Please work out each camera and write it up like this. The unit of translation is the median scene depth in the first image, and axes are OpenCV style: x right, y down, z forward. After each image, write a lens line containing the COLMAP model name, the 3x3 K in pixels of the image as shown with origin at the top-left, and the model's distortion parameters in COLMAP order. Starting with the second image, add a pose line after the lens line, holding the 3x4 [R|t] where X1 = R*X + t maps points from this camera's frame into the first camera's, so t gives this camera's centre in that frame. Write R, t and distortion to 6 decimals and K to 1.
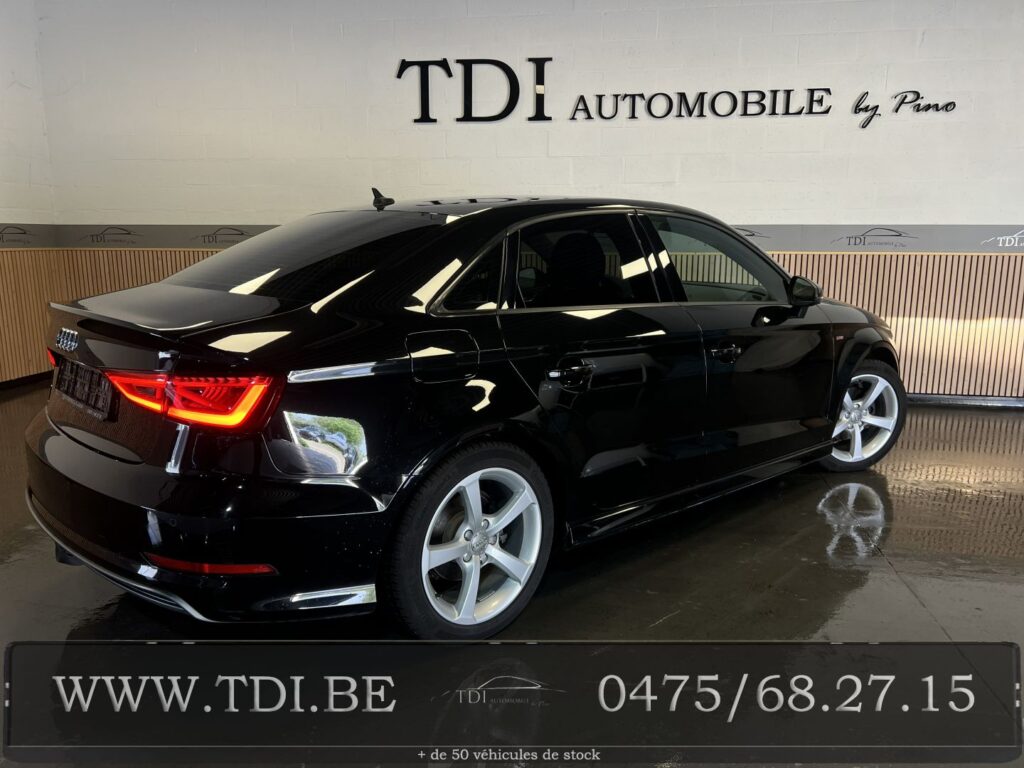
lens RADIAL K [[758.9, 0, 509.0], [0, 758.9, 386.7], [0, 0, 1]] dist [0.040100, -0.048665]
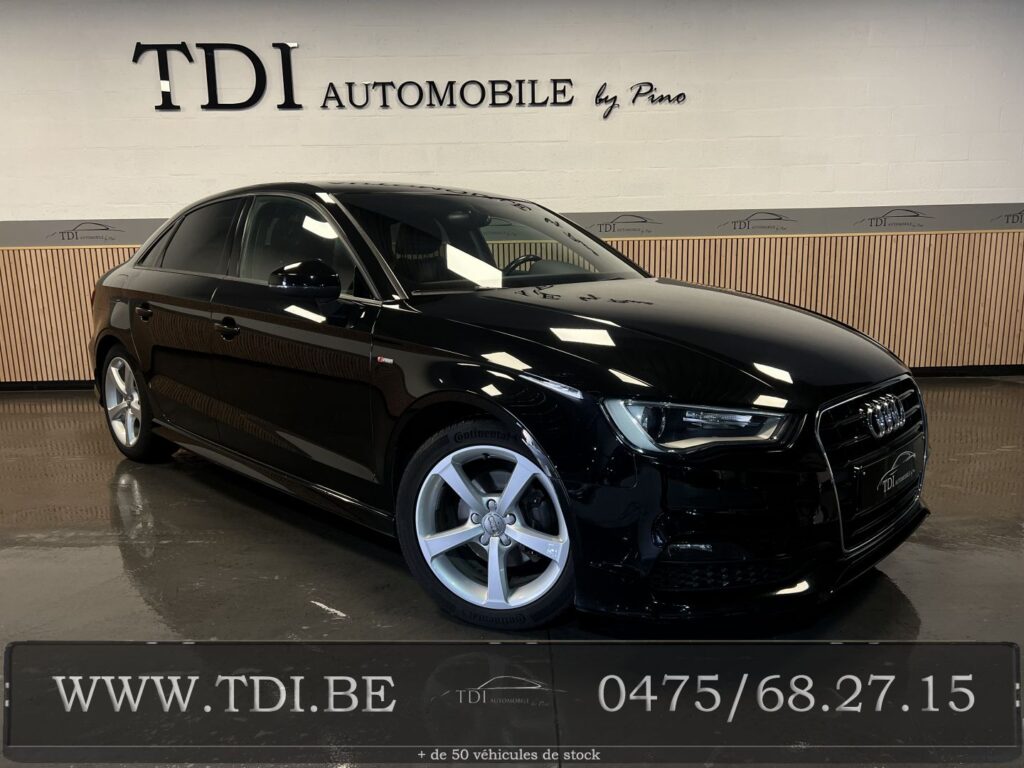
lens RADIAL K [[758.9, 0, 513.8], [0, 758.9, 378.3], [0, 0, 1]] dist [0.040100, -0.048665]
pose [[0.986795, -0.050245, 0.153982, 0.160517], [0.049521, 0.998737, 0.008538, -0.000726], [-0.154217, -0.000800, 0.988037, -0.003351]]
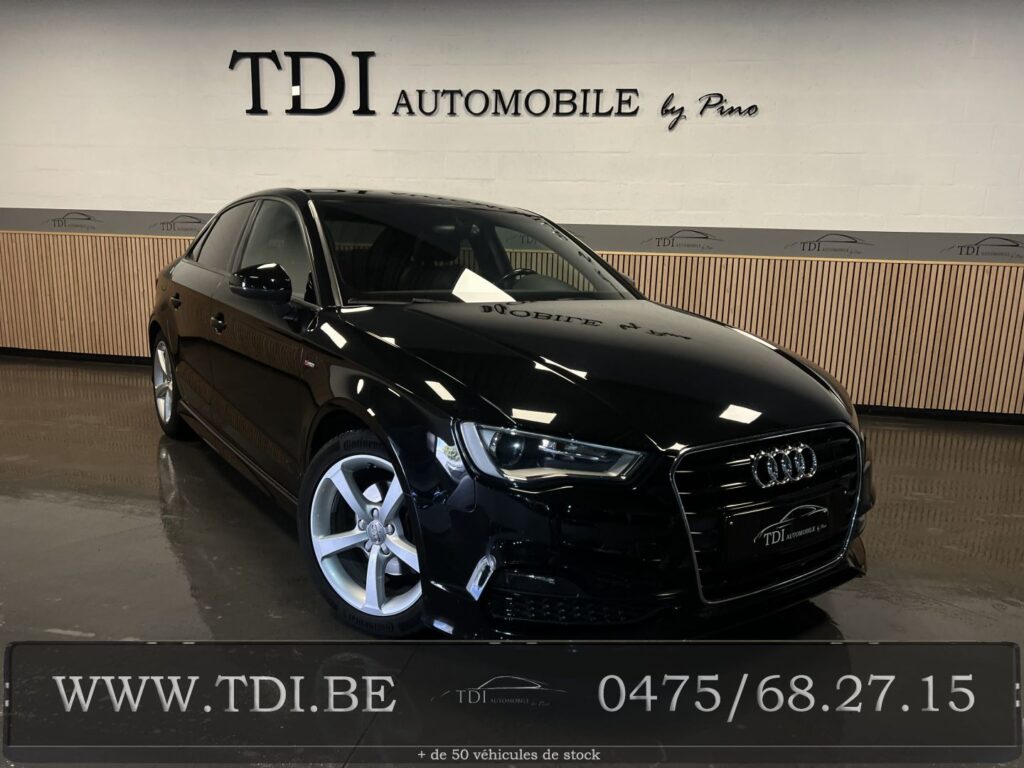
lens RADIAL K [[758.9, 0, 514.3], [0, 758.9, 392.8], [0, 0, 1]] dist [0.040100, -0.048665]
pose [[0.999230, 0.031343, -0.023587, 0.286191], [-0.031047, 0.999436, 0.012827, 0.001531], [0.023976, -0.012085, 0.999640, -0.013918]]
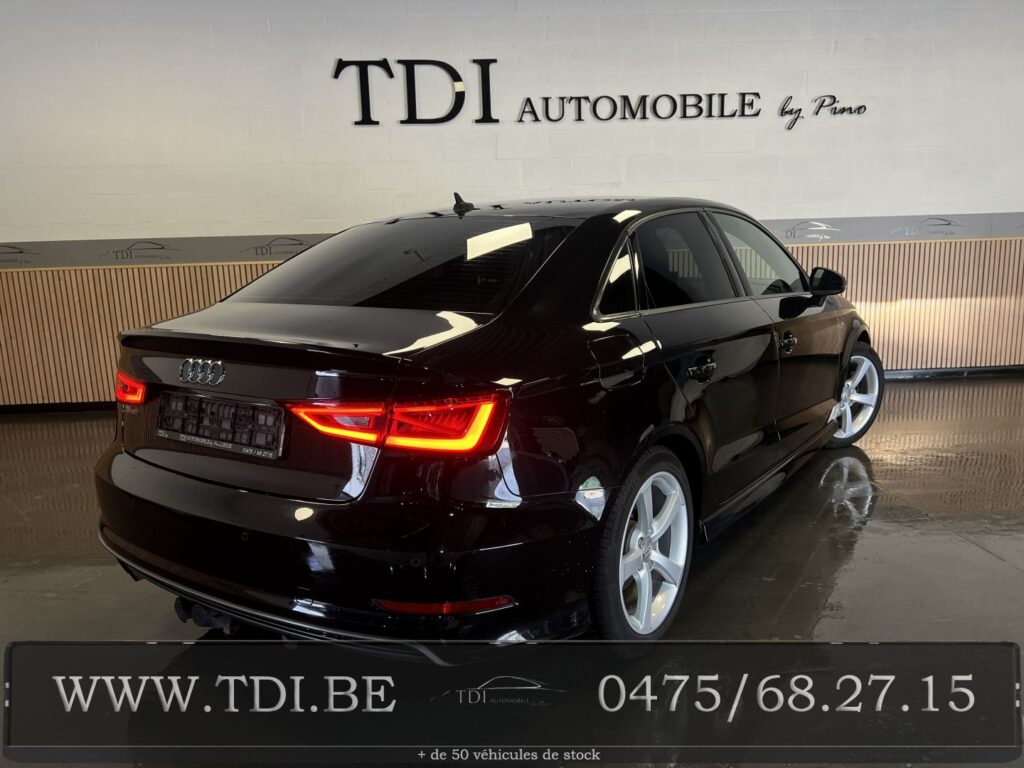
lens RADIAL K [[758.9, 0, 512.0], [0, 758.9, 389.6], [0, 0, 1]] dist [0.040100, -0.048665]
pose [[0.975097, -0.074305, 0.208960, -0.167639], [0.074542, 0.997195, 0.006755, -0.008184], [-0.208876, 0.008989, 0.977901, 0.029010]]
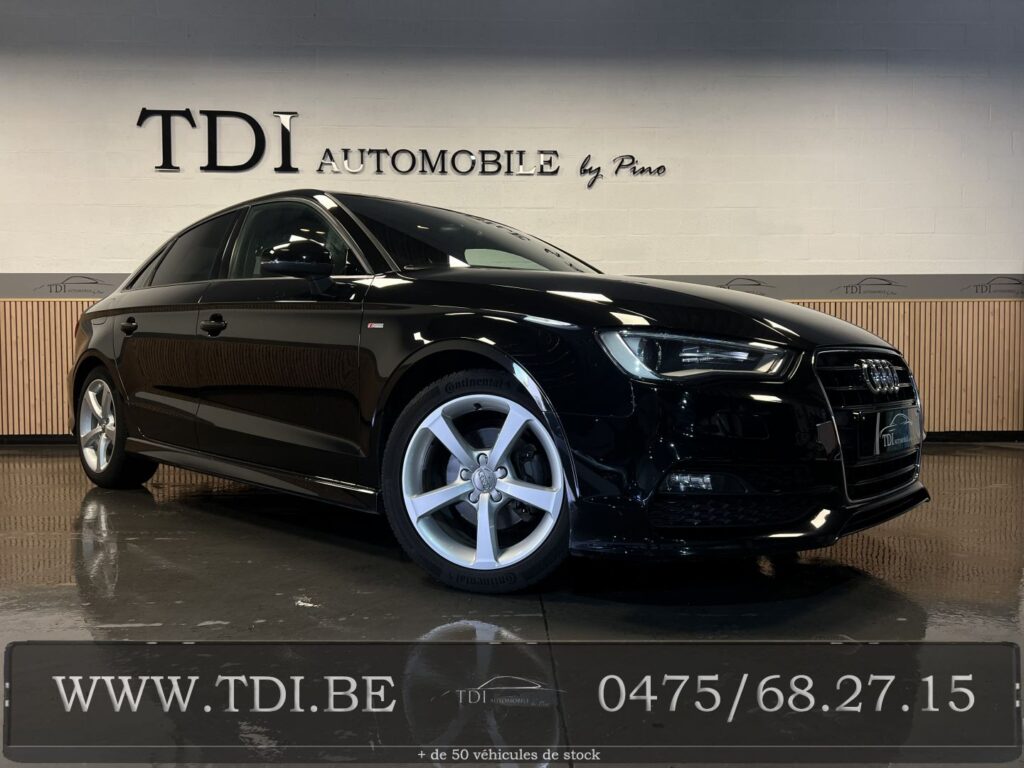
lens RADIAL K [[758.9, 0, 514.1], [0, 758.9, 382.9], [0, 0, 1]] dist [0.040100, -0.048665]
pose [[0.982718, -0.010385, 0.184817, 0.152124], [0.038549, 0.988016, -0.149461, 0.091804], [-0.181050, 0.154002, 0.971341, 0.011461]]
